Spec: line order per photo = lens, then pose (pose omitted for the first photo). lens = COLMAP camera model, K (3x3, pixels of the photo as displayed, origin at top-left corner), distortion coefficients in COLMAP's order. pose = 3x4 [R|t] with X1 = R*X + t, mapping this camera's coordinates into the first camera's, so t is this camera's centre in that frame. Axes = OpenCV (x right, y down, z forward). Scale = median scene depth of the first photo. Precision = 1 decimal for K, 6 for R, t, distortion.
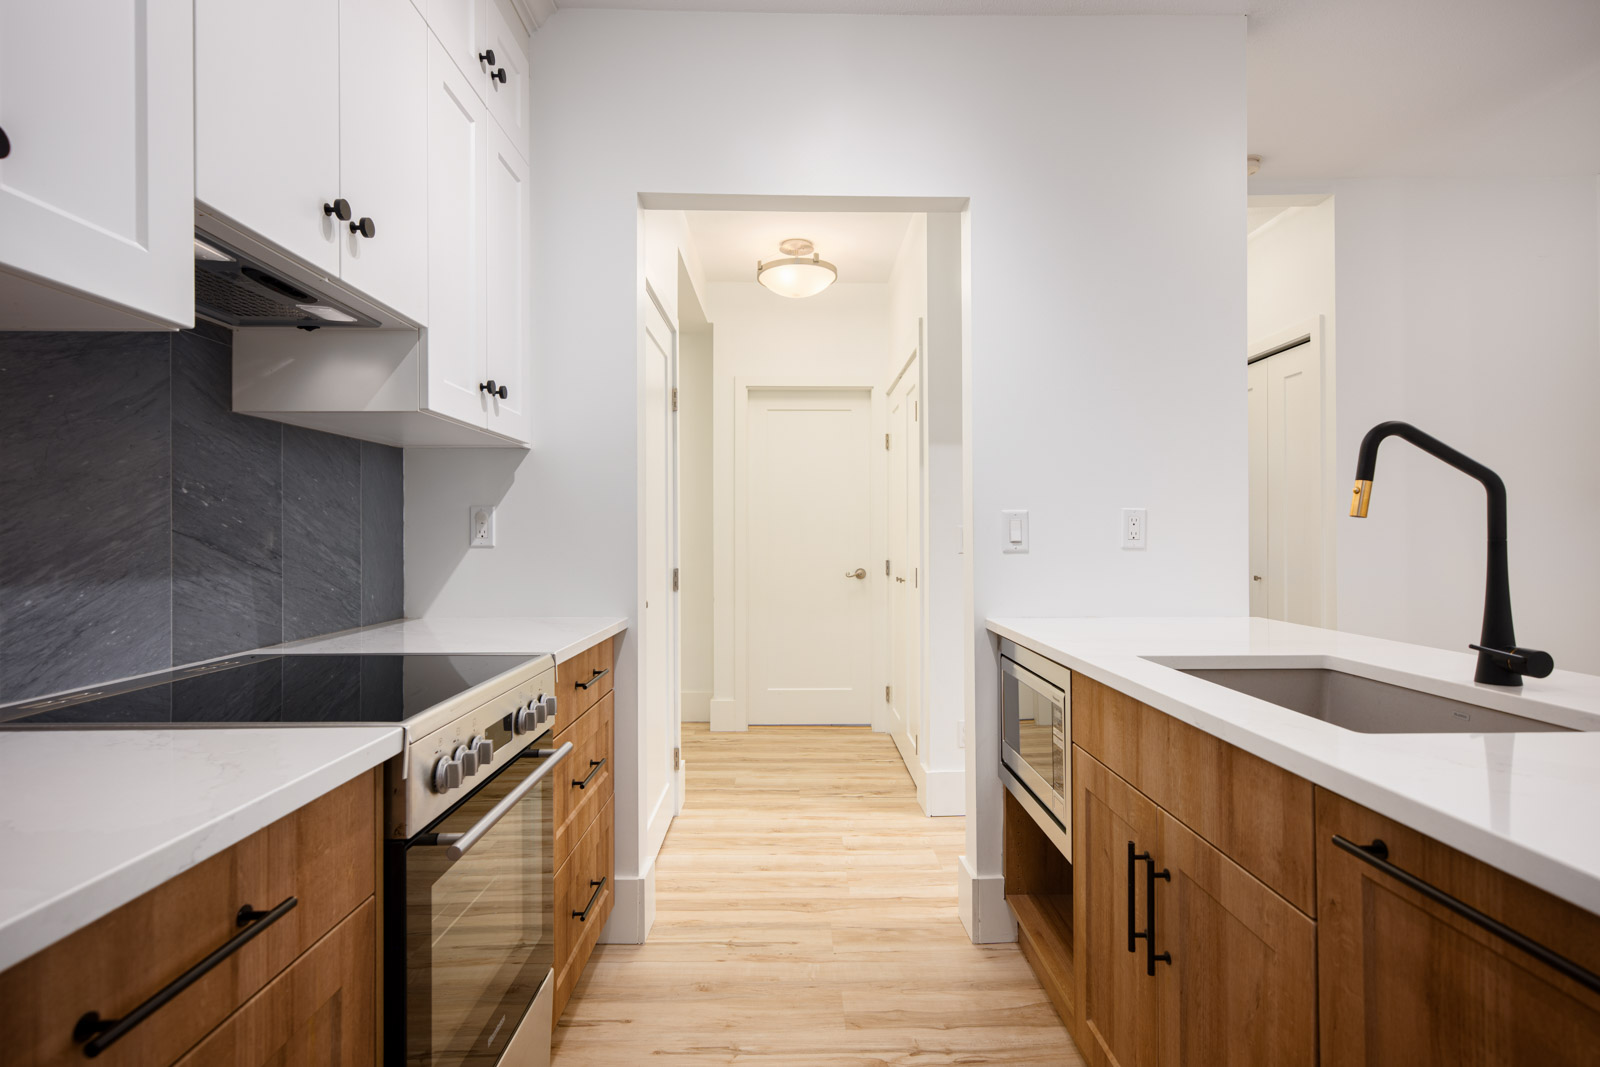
lens RADIAL K [[784.7, 0, 800.0], [0, 784.7, 533.5], [0, 0, 1]] dist [0.001241, 0.000189]
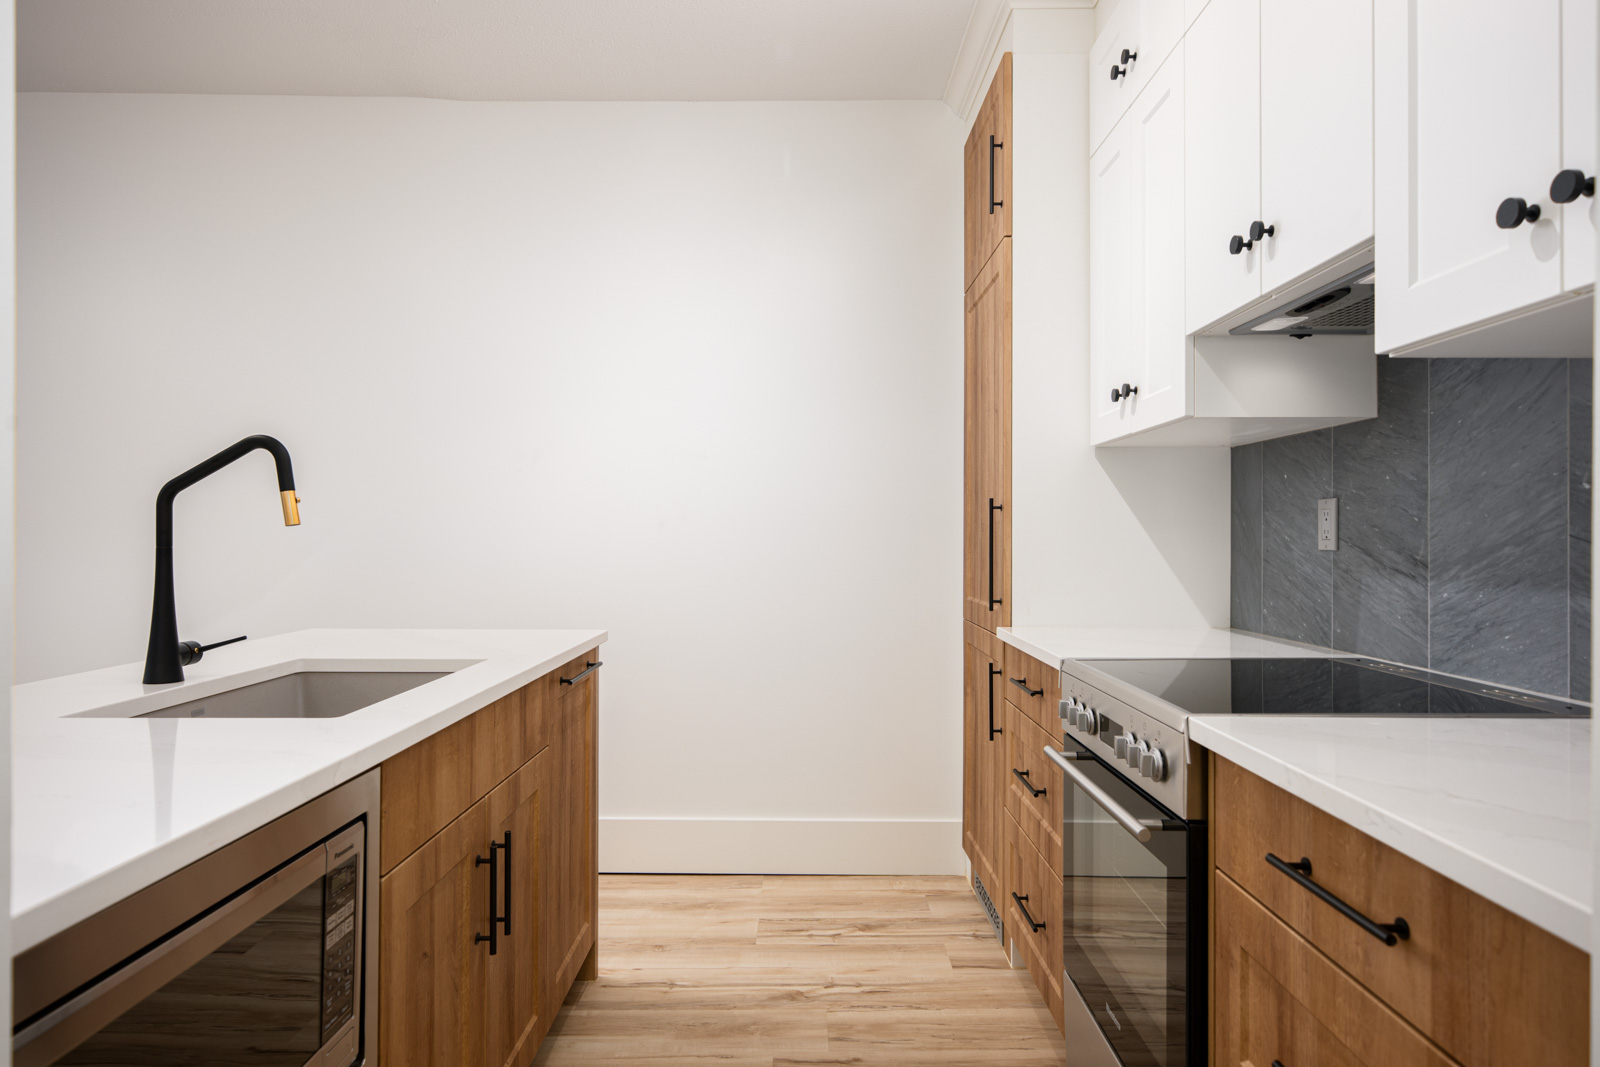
lens RADIAL K [[916.7, 0, 800.0], [0, 916.7, 533.5], [0, 0, 1]] dist [-0.000126, -0.000020]
pose [[-0.999804, 0.001629, 0.019742, 0.002663], [0.001510, 0.999981, -0.006024, -0.001172], [-0.019751, -0.005993, -0.999787, 2.091689]]
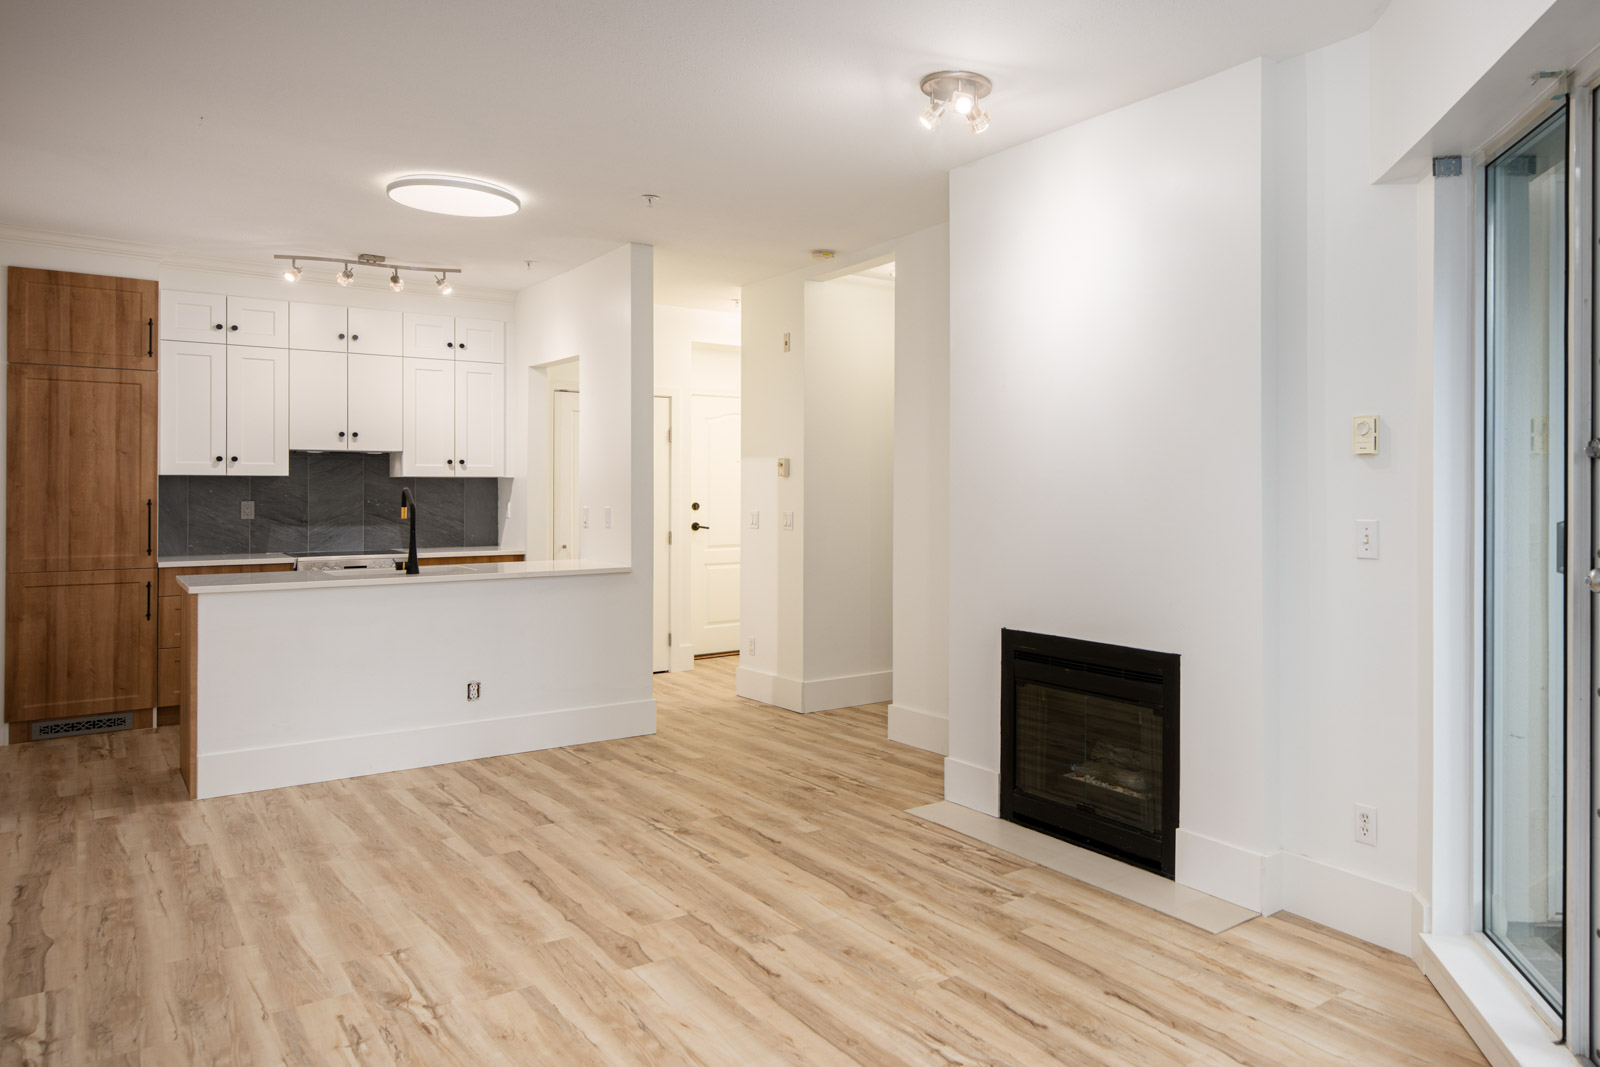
lens RADIAL K [[1077.9, 0, 1012.5], [0, 1077.9, 482.6], [0, 0, 1]] dist [0.001953, 0.000663]
pose [[0.641973, 0.000648, -0.766727, 5.280745], [-0.002407, 0.999996, -0.001171, -0.154270], [0.766724, 0.002597, 0.641972, 0.087937]]
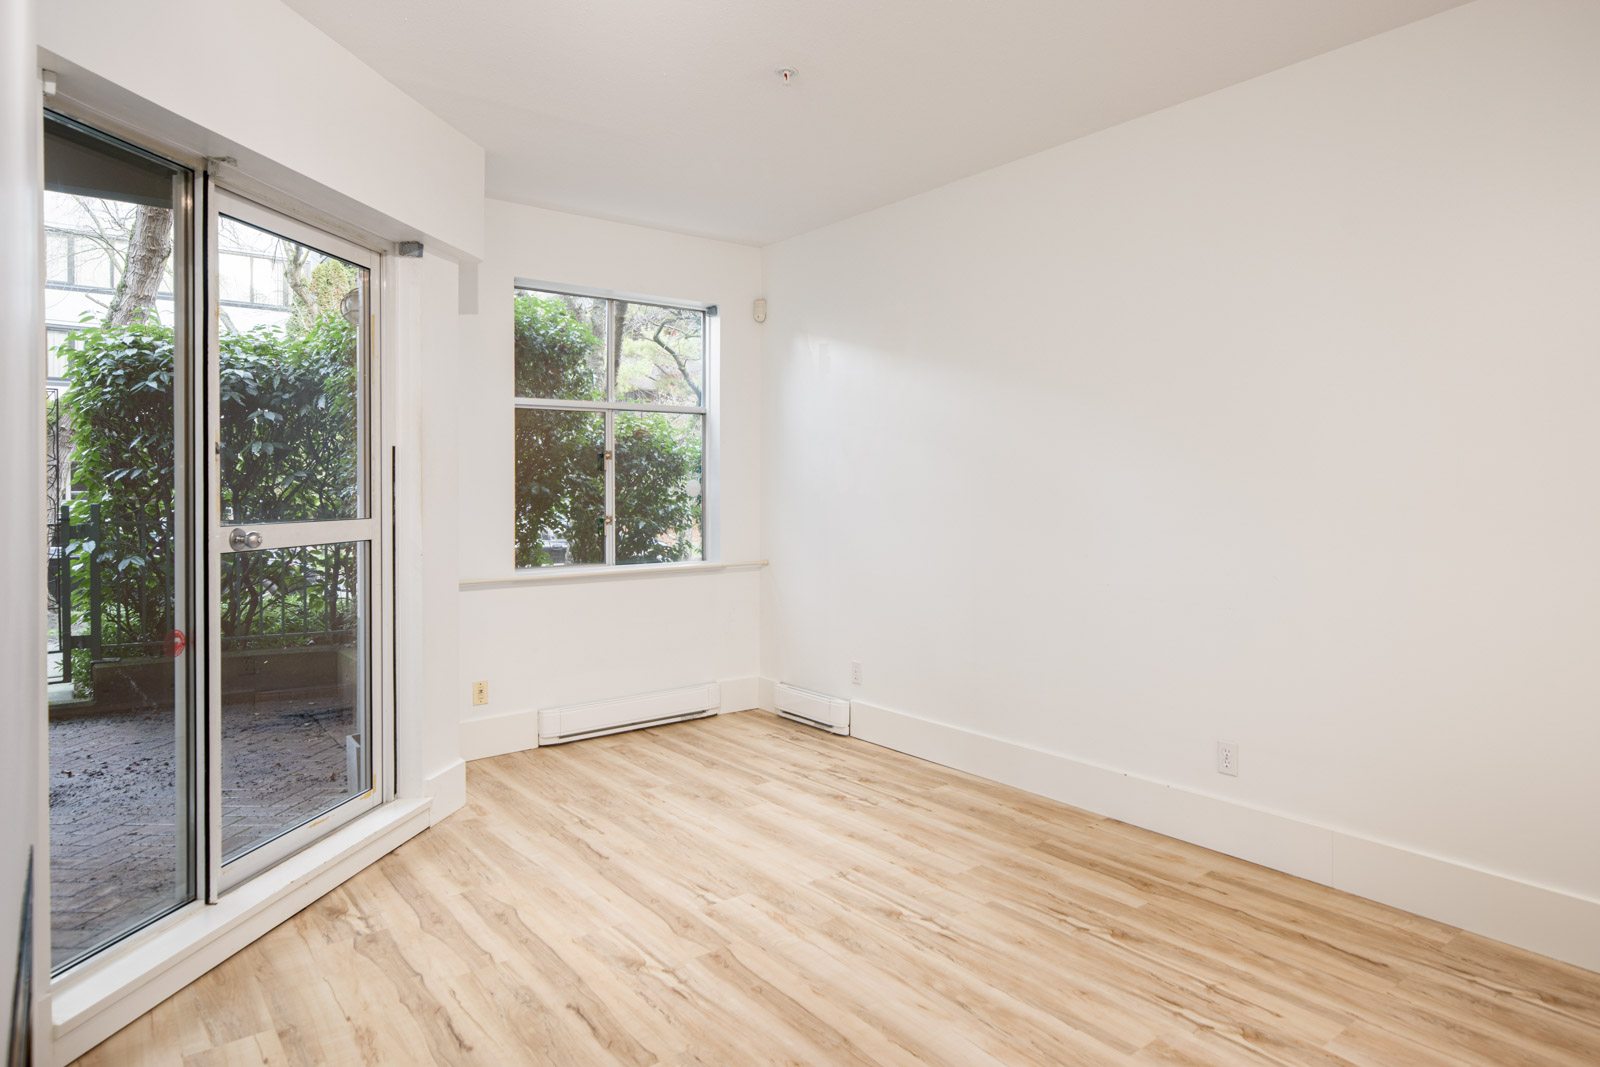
lens RADIAL K [[954.2, 0, 863.4], [0, 954.2, 491.6], [0, 0, 1]] dist [0.003581, -0.000313]
pose [[-0.624199, -0.000770, 0.781265, 2.080641], [0.001994, 0.999995, 0.002578, -0.122082], [-0.781263, 0.003167, -0.624194, 2.077703]]
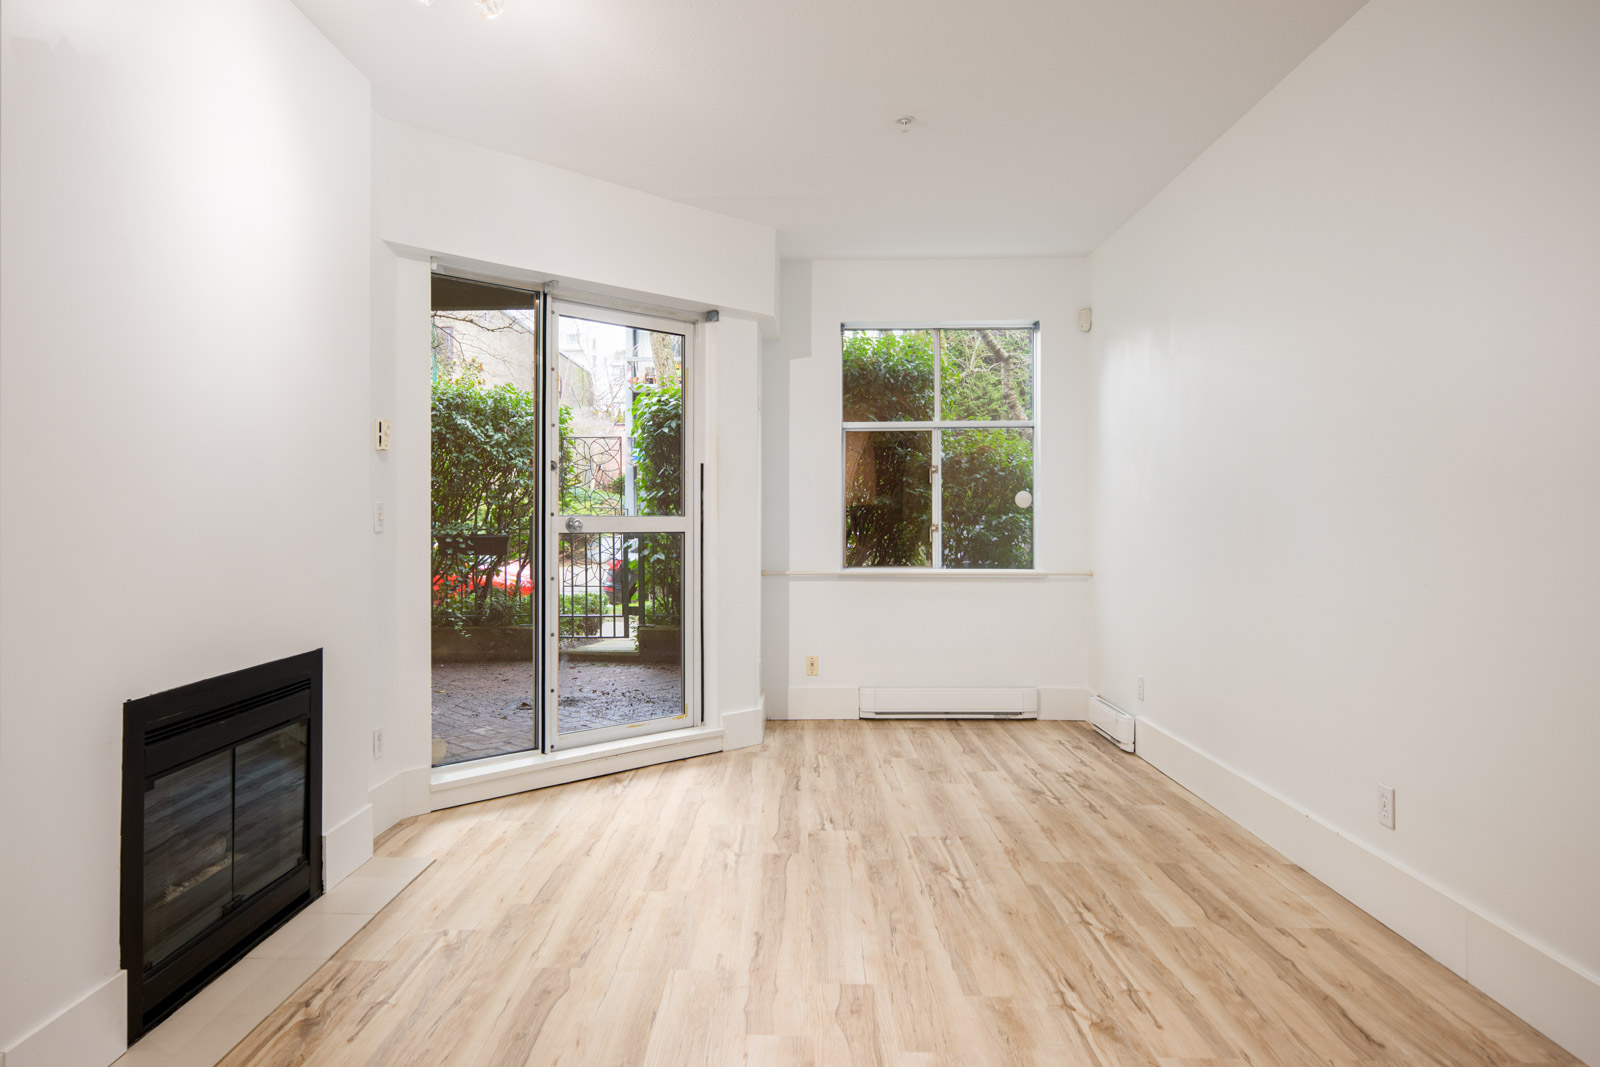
lens RADIAL K [[995.5, 0, 760.8], [0, 995.5, 513.8], [0, 0, 1]] dist [-0.001941, -0.000016]
pose [[0.054853, 0.008770, 0.998456, 1.237777], [-0.001461, 0.999961, -0.008703, -0.021543], [-0.998493, -0.000982, 0.054864, 0.998281]]
